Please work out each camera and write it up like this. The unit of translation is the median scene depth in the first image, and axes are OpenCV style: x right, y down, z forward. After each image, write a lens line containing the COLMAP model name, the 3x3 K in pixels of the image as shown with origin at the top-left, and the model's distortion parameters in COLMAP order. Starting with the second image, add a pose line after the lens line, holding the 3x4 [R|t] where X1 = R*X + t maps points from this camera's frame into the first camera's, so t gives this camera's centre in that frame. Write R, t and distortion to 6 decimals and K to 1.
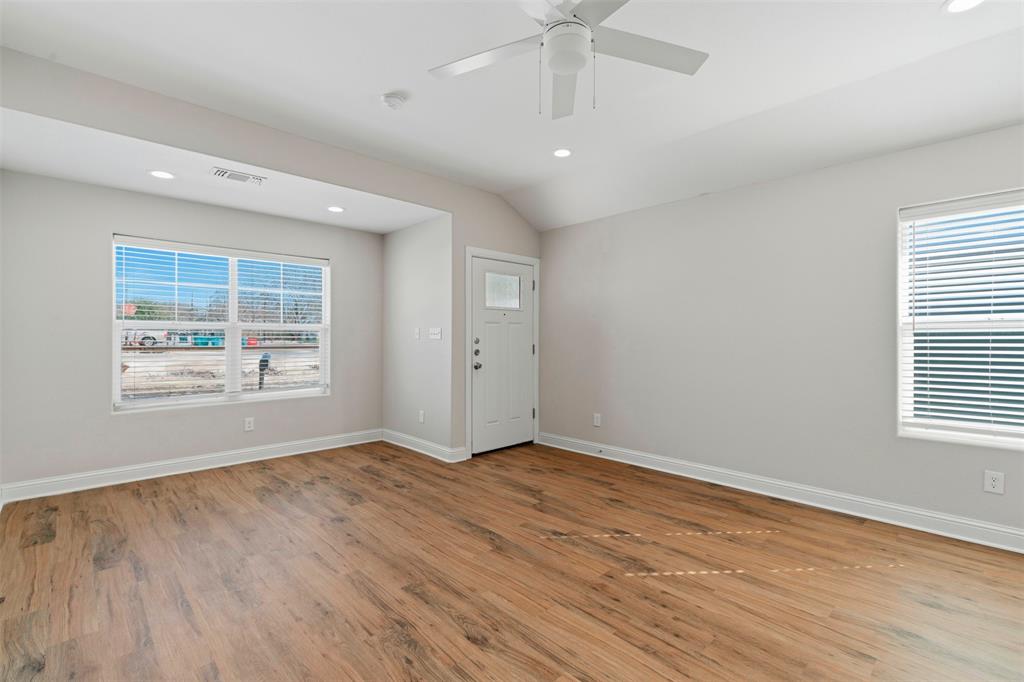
lens RADIAL K [[464.6, 0, 503.2], [0, 464.6, 334.7], [0, 0, 1]] dist [0.000684, -0.000934]
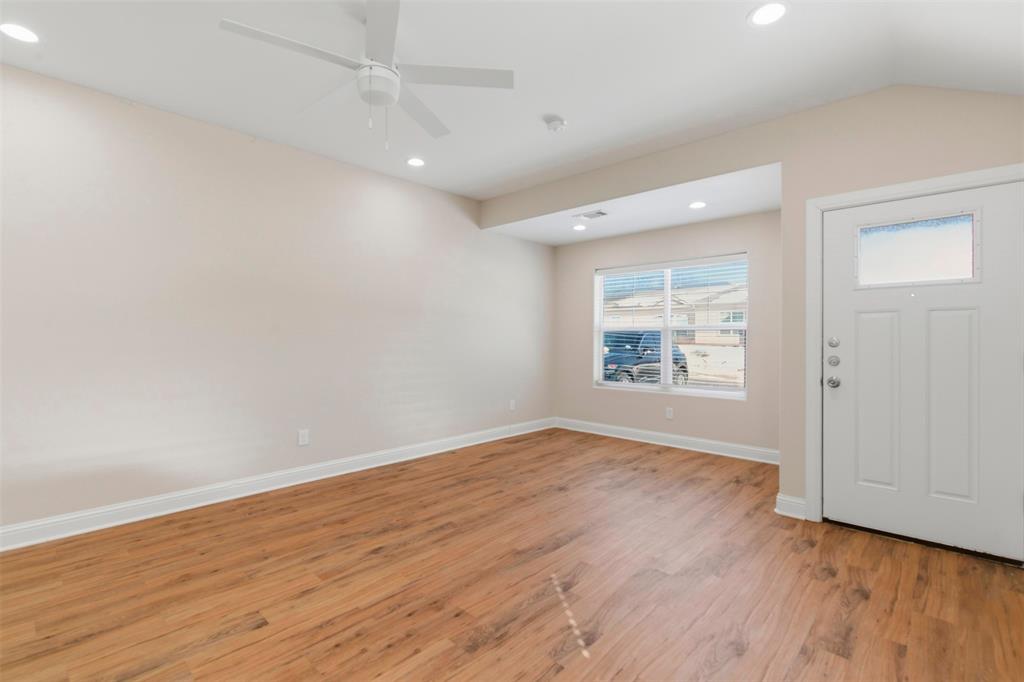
lens RADIAL K [[464.6, 0, 516.2], [0, 464.6, 339.4], [0, 0, 1]] dist [0.000684, -0.000934]
pose [[0.068108, 0.002799, -0.997674, 0.681303], [0.003536, 0.999989, 0.003046, 0.006889], [0.997672, -0.003736, 0.068097, 0.656717]]
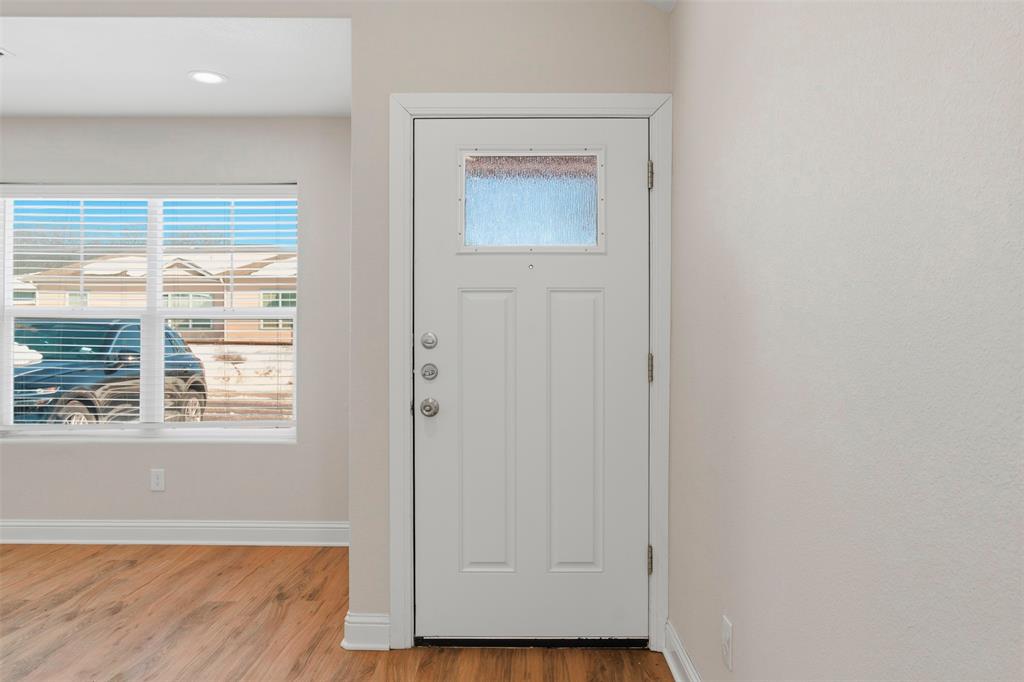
lens RADIAL K [[738.2, 0, 518.7], [0, 738.2, 337.9], [0, 0, 1]] dist [-0.024609, 0.017267]
pose [[0.725059, 0.005378, -0.688665, 0.506645], [0.001303, 0.999957, 0.009181, 0.006883], [0.688685, -0.007554, 0.725021, 0.771822]]
